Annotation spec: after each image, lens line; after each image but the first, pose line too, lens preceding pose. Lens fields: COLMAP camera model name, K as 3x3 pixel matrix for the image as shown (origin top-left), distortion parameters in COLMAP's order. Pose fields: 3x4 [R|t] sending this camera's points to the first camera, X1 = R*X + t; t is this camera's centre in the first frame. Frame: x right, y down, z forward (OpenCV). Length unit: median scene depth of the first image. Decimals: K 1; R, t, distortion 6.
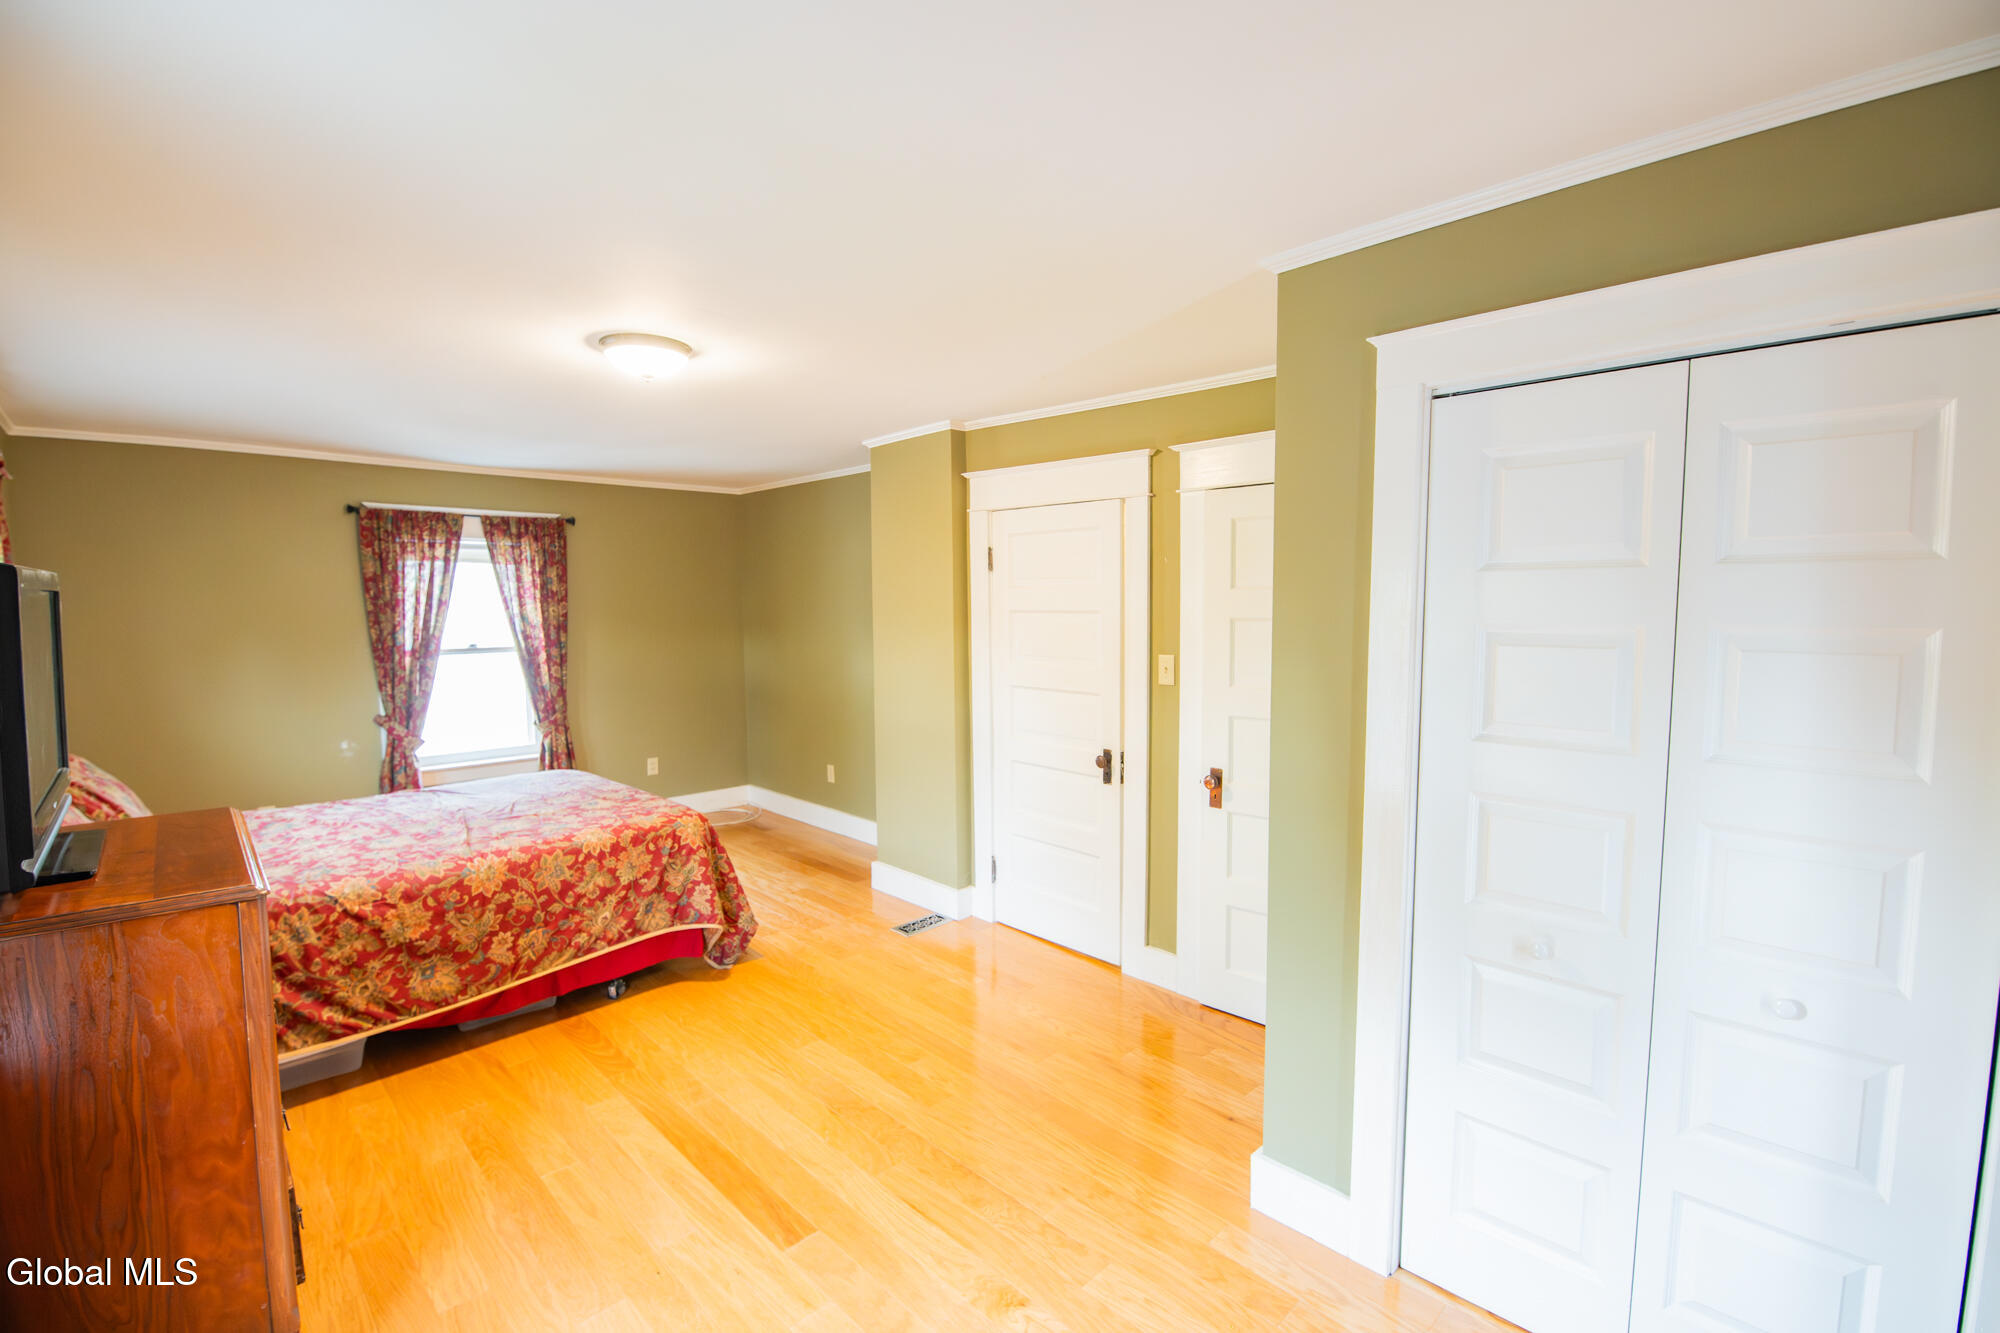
lens RADIAL K [[888.8, 0, 1013.4], [0, 888.8, 666.8], [0, 0, 1]] dist [-0.002364, -0.009548]
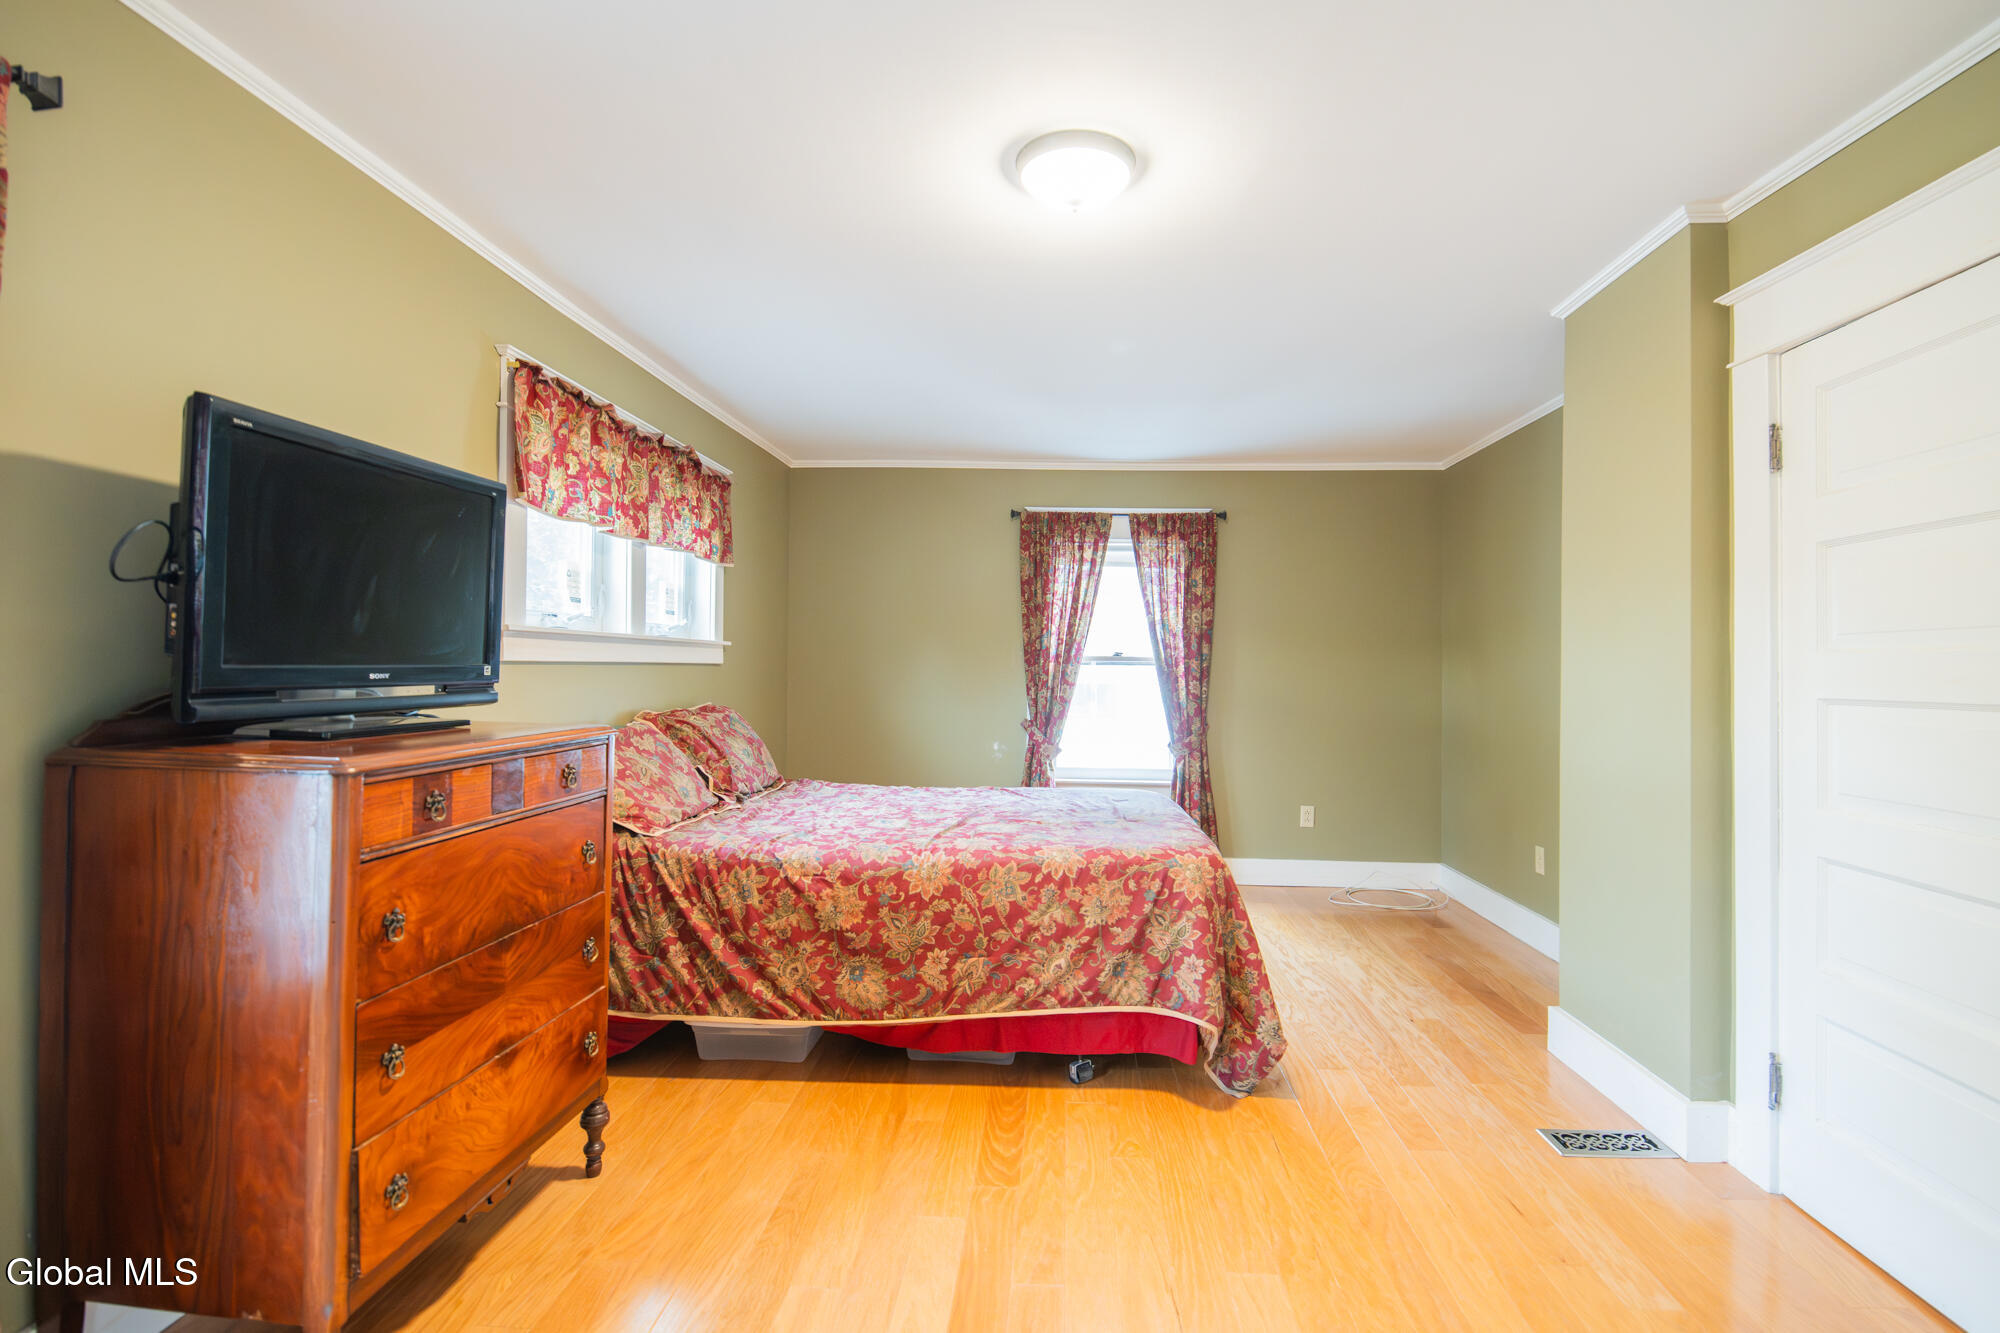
lens RADIAL K [[962.6, 0, 1007.0], [0, 962.6, 657.4], [0, 0, 1]] dist [0.004372, -0.014433]
pose [[0.661386, 0.005663, -0.750025, 0.110680], [-0.073653, 0.995629, -0.057432, 0.071059], [0.746421, 0.093226, 0.658912, 0.391813]]
